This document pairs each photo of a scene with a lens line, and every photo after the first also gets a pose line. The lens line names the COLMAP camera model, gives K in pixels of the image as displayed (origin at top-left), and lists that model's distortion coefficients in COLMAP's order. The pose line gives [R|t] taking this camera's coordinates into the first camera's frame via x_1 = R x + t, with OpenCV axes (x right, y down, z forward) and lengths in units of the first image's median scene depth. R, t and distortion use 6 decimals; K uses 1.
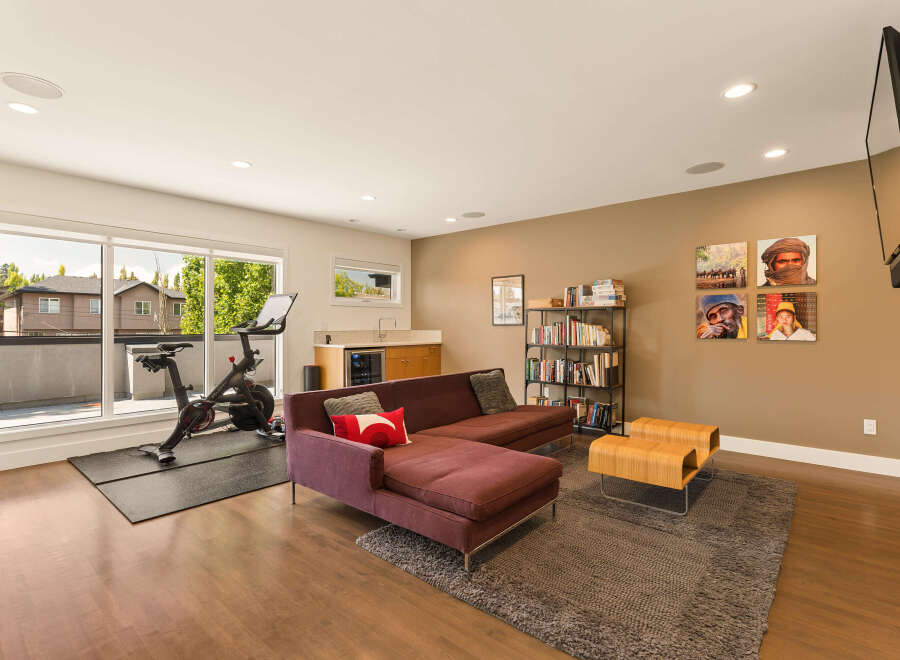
lens RADIAL K [[448.6, 0, 441.2], [0, 448.6, 328.3], [0, 0, 1]] dist [0.005297, 0.000859]
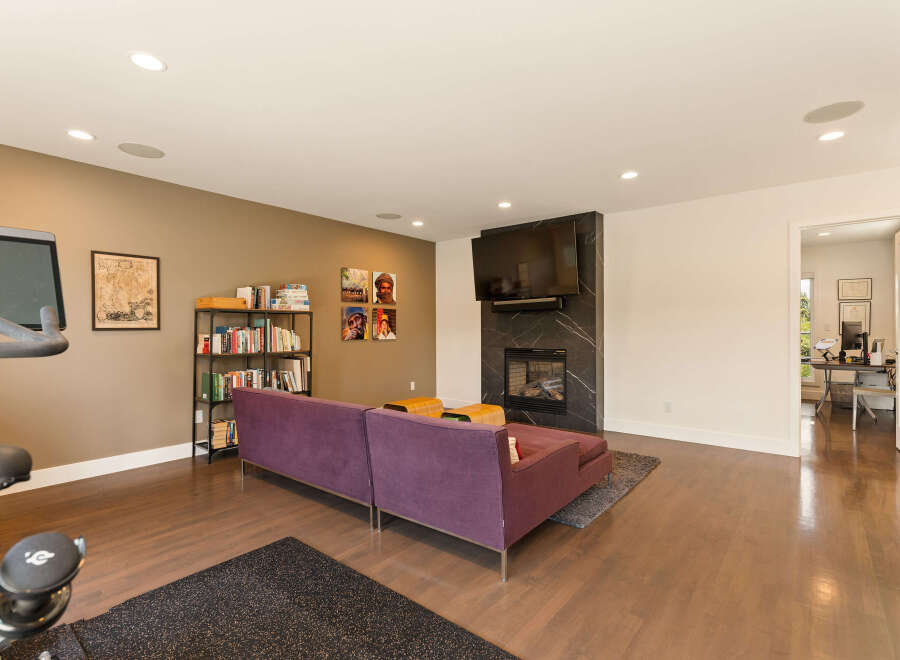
lens RADIAL K [[448.6, 0, 440.9], [0, 448.6, 328.9], [0, 0, 1]] dist [0.005297, 0.000859]
pose [[-0.022547, 0.000934, 0.999745, -0.718359], [0.008093, 0.999967, -0.000752, -0.006619], [-0.999713, 0.008074, -0.022553, 0.789384]]
